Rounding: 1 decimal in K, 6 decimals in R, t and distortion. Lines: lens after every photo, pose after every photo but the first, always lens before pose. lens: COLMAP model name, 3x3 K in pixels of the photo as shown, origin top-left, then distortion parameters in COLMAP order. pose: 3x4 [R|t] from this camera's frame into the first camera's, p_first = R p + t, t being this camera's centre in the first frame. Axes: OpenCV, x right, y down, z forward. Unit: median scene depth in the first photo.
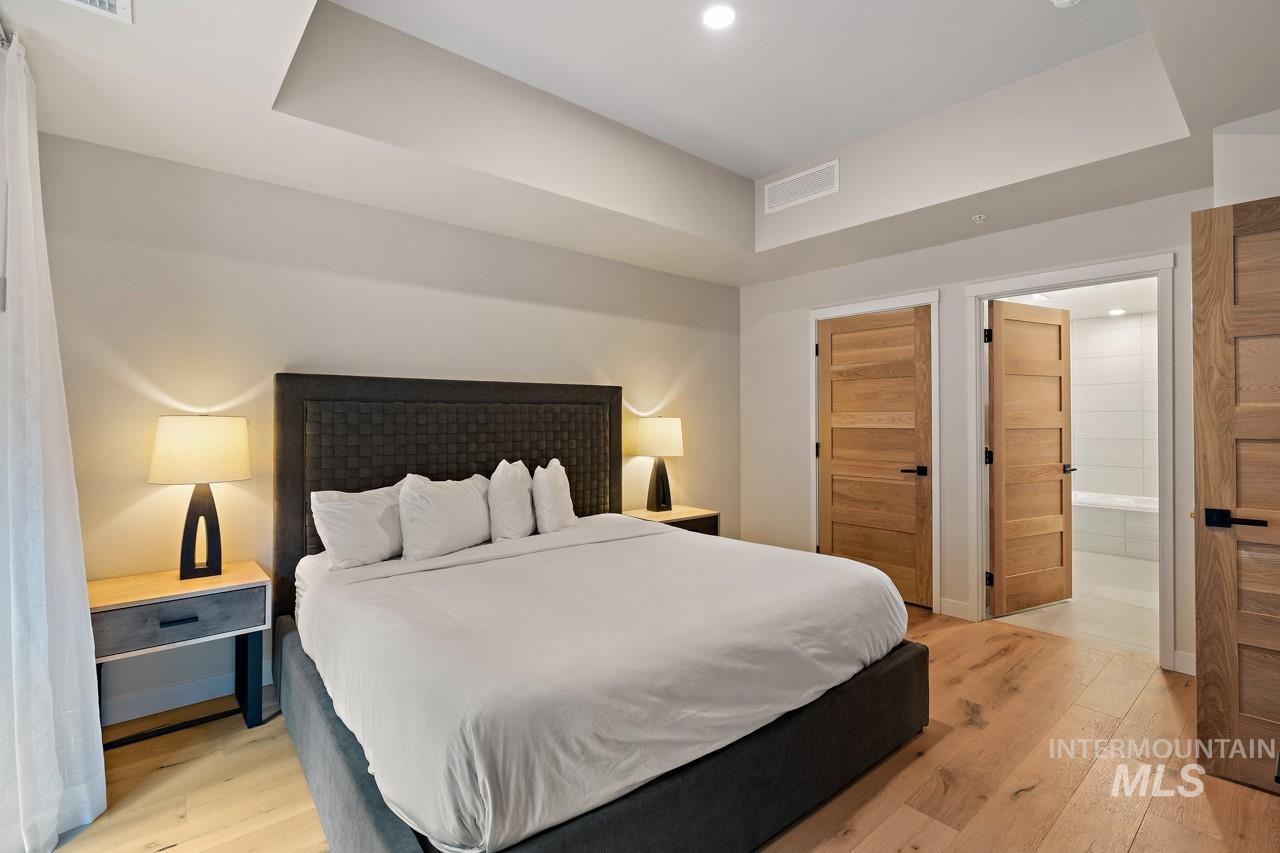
lens RADIAL K [[575.5, 0, 636.8], [0, 575.5, 419.7], [0, 0, 1]] dist [-0.009196, 0.003429]
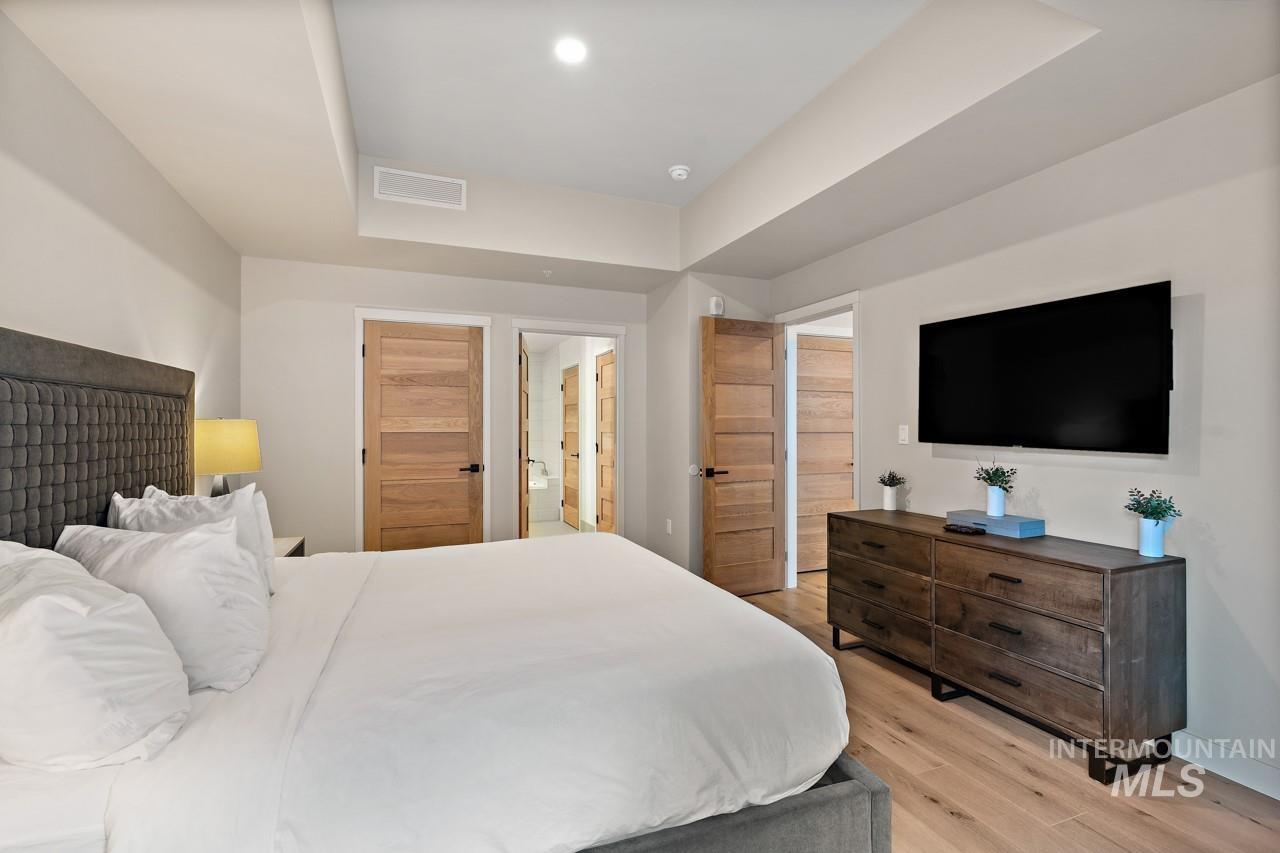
lens RADIAL K [[575.5, 0, 636.7], [0, 575.5, 434.0], [0, 0, 1]] dist [-0.009196, 0.003429]
pose [[0.320135, -0.009795, 0.947321, -0.498989], [0.002723, 0.999952, 0.009419, 0.009210], [-0.947368, -0.000435, 0.320146, 0.309551]]
